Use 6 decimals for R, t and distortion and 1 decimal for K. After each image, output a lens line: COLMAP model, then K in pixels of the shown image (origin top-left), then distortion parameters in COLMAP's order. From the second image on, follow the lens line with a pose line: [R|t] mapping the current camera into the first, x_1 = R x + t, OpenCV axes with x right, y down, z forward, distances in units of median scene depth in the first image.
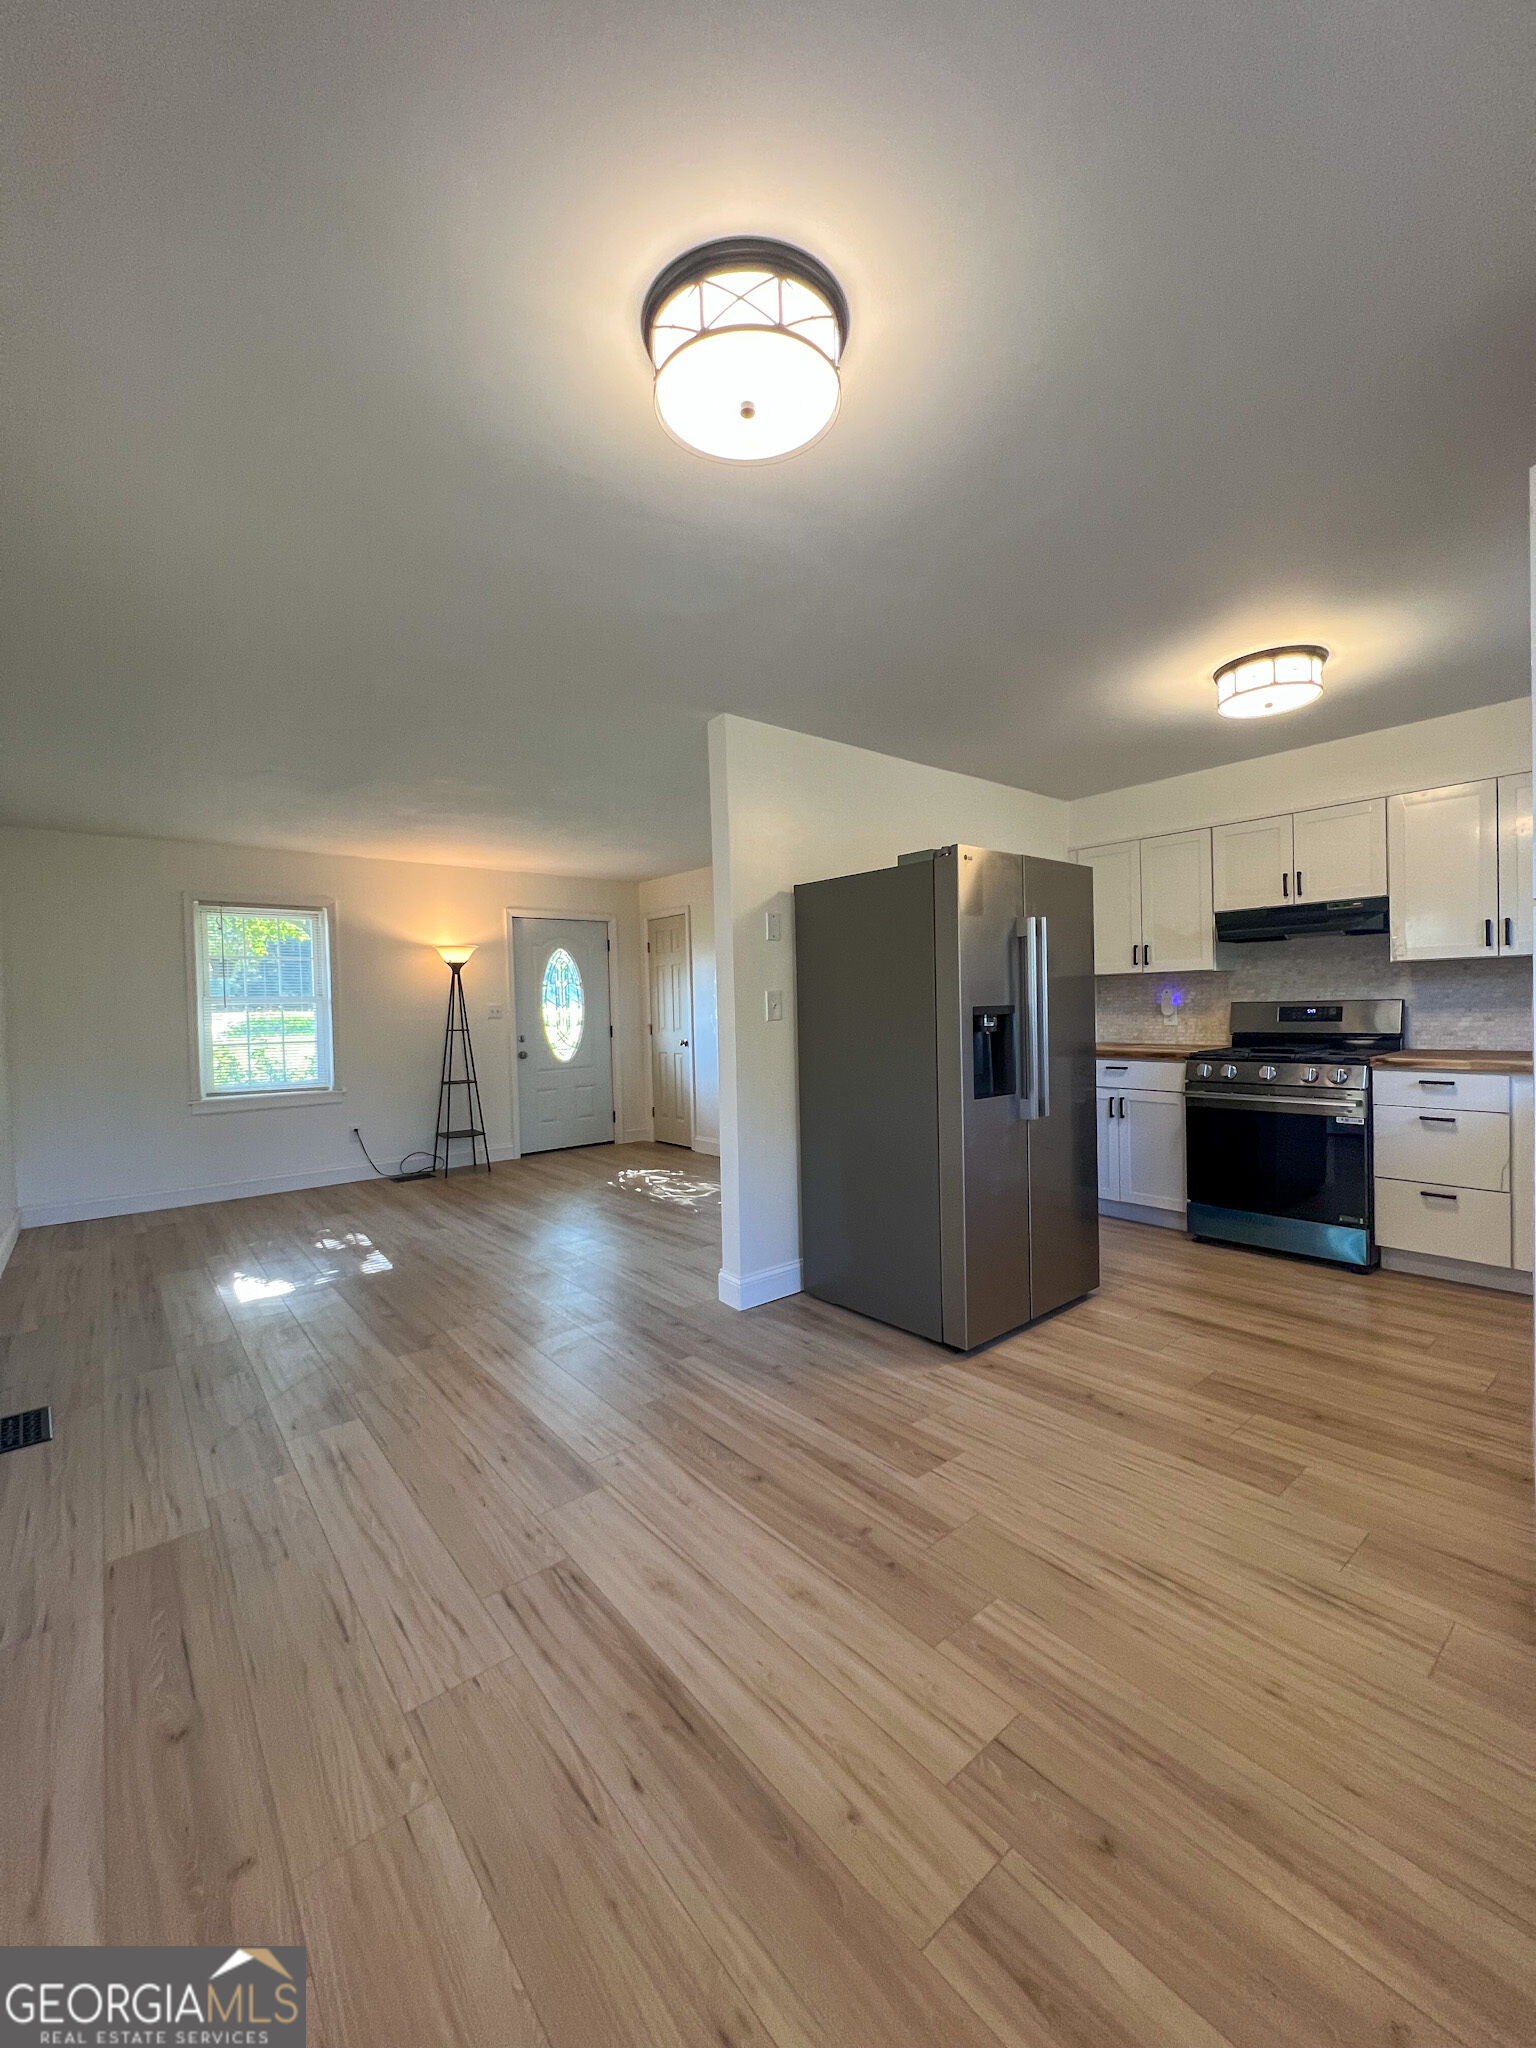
lens RADIAL K [[815.8, 0, 774.9], [0, 815.8, 1019.8], [0, 0, 1]] dist [0.000205, -0.000115]
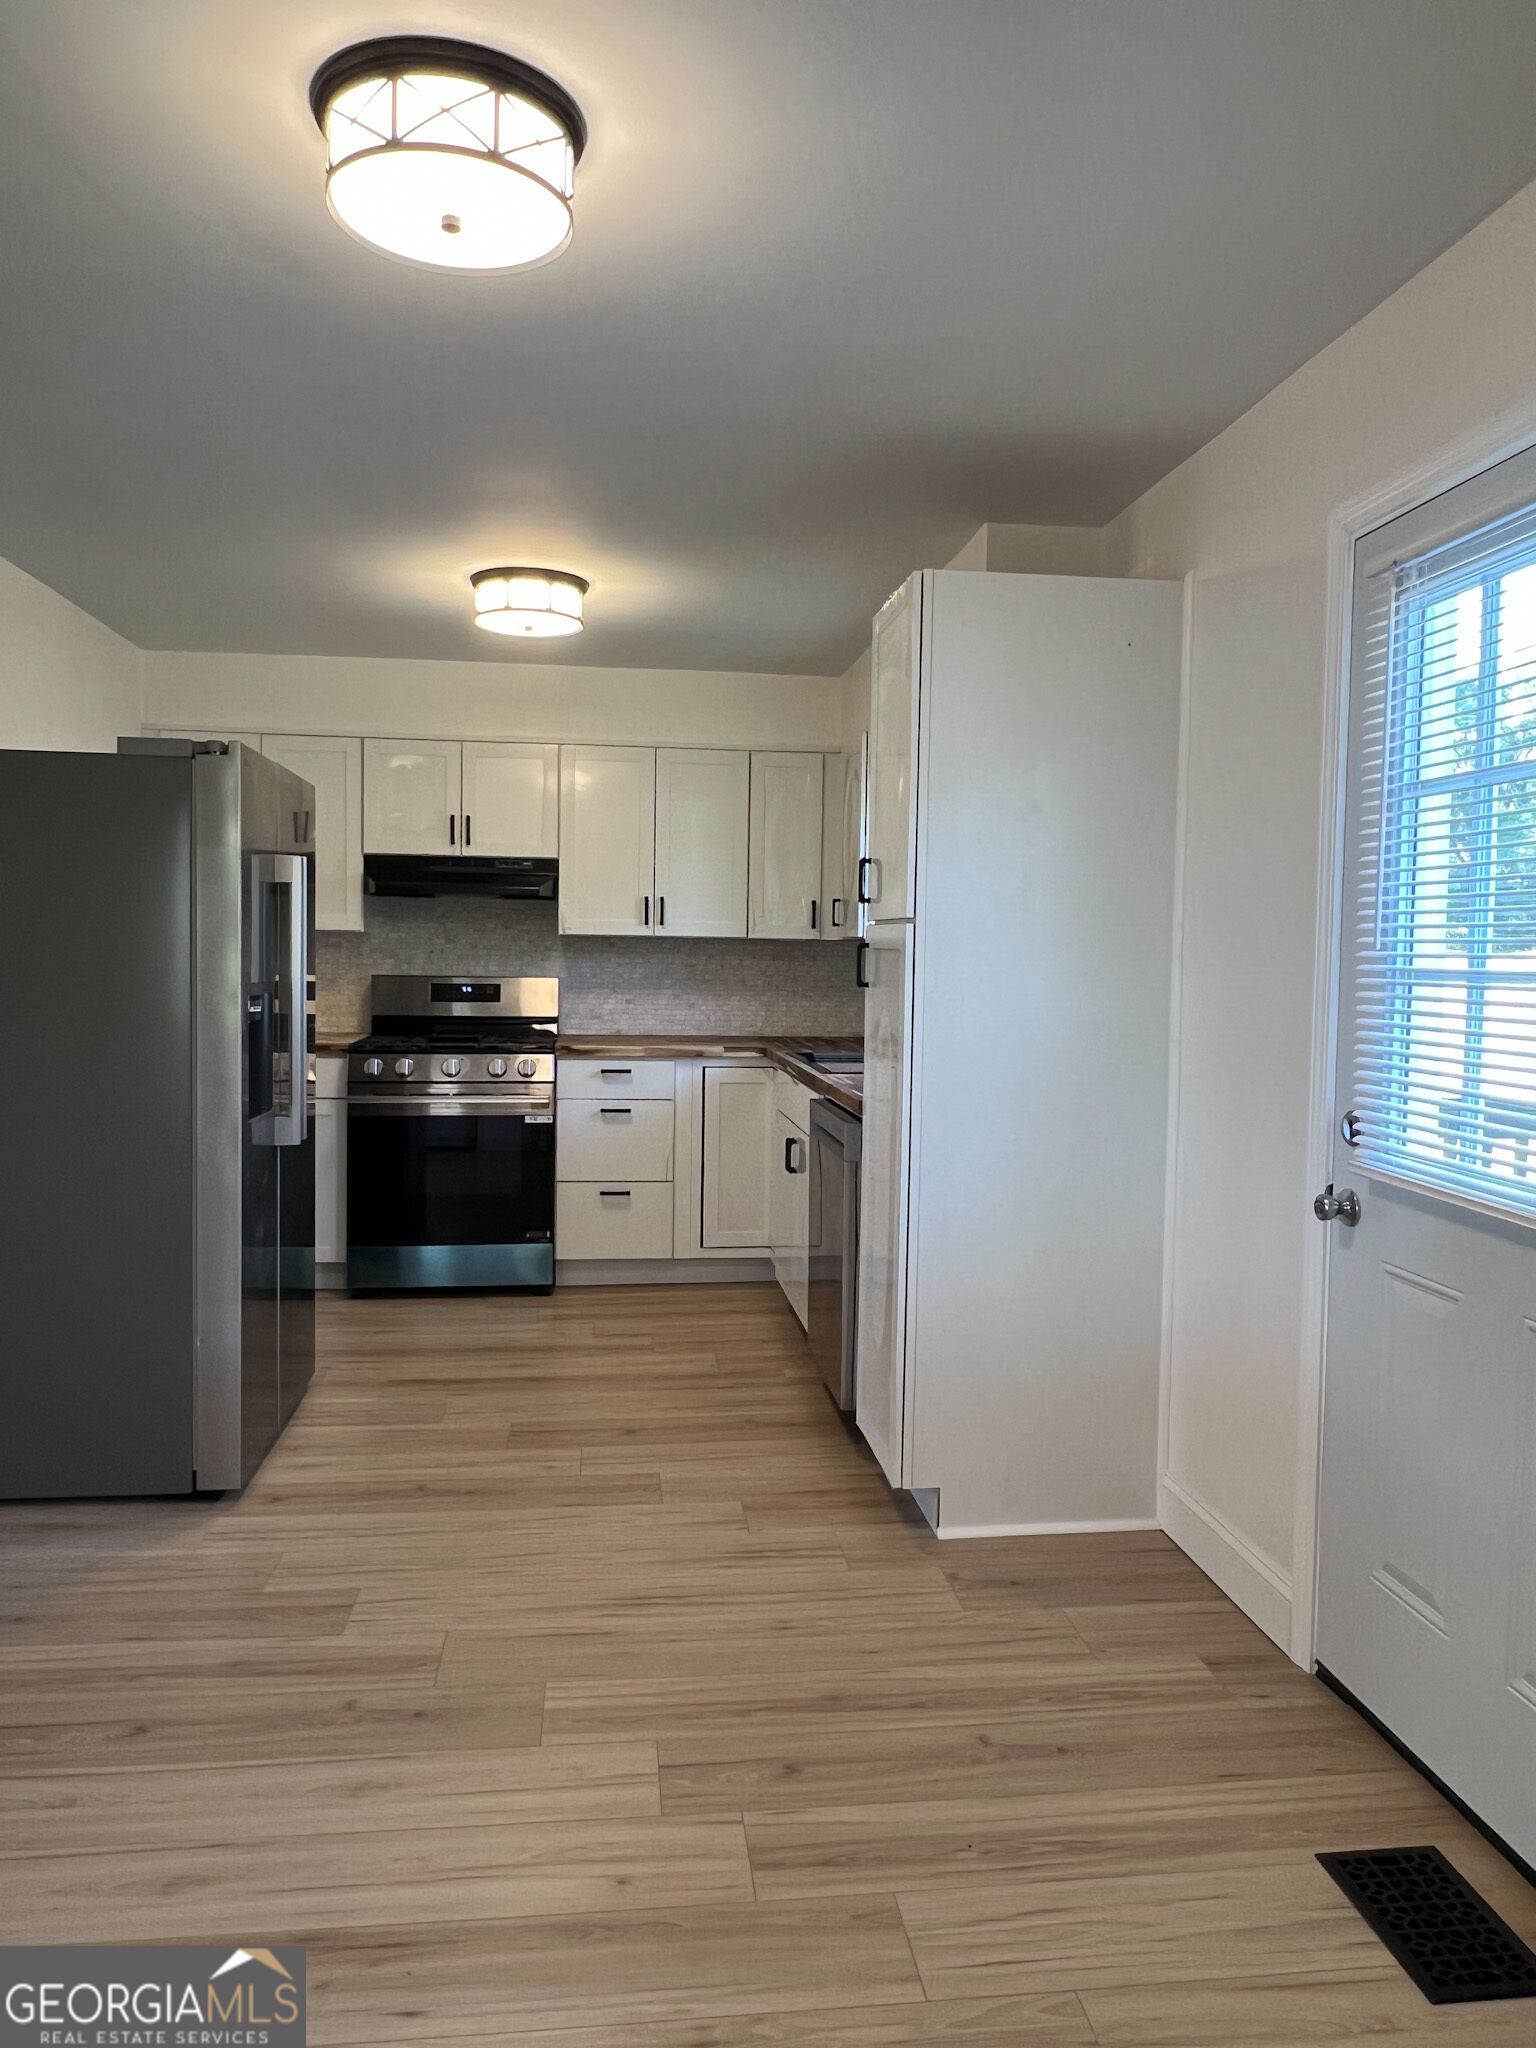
lens RADIAL K [[1372.6, 0, 768.0], [0, 1372.6, 1024.0], [0, 0, 1]] dist [-0.033445, -0.001921]
pose [[0.544451, -0.009019, 0.838744, -0.465208], [-0.015976, 0.999649, 0.021120, -0.013807], [-0.838641, -0.024898, 0.544116, 0.020302]]
